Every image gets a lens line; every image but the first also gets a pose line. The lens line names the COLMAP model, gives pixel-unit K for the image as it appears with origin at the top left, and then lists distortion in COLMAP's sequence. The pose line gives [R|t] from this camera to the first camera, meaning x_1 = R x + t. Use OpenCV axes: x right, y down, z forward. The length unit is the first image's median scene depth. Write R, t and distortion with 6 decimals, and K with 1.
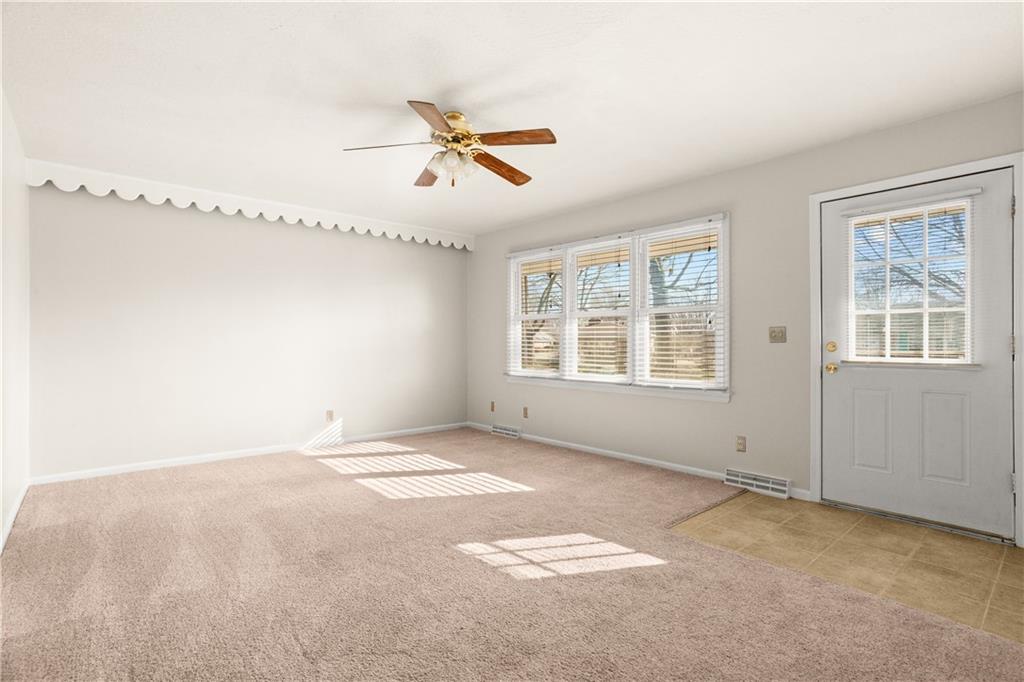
lens RADIAL K [[491.5, 0, 512.0], [0, 491.5, 335.2], [0, 0, 1]] dist [-0.047158, 0.028849]
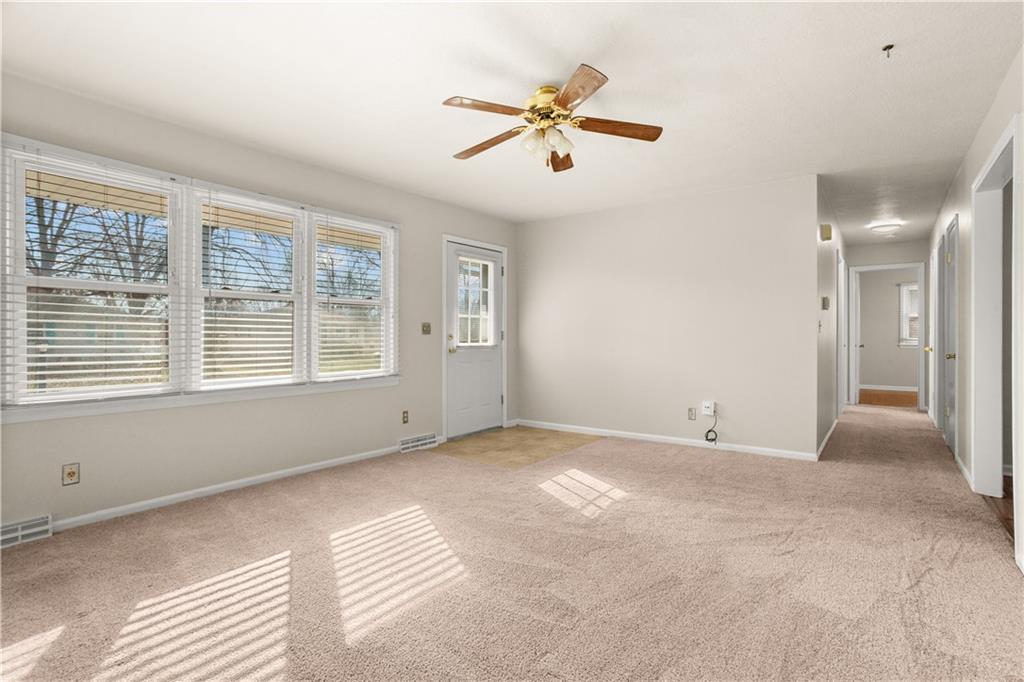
lens RADIAL K [[491.5, 0, 512.0], [0, 491.5, 335.2], [0, 0, 1]] dist [-0.047158, 0.028849]
pose [[-0.179814, 0.004305, 0.983691, -0.910838], [-0.003594, 0.999981, -0.005033, 0.026310], [-0.983694, -0.004440, -0.179795, 1.100421]]
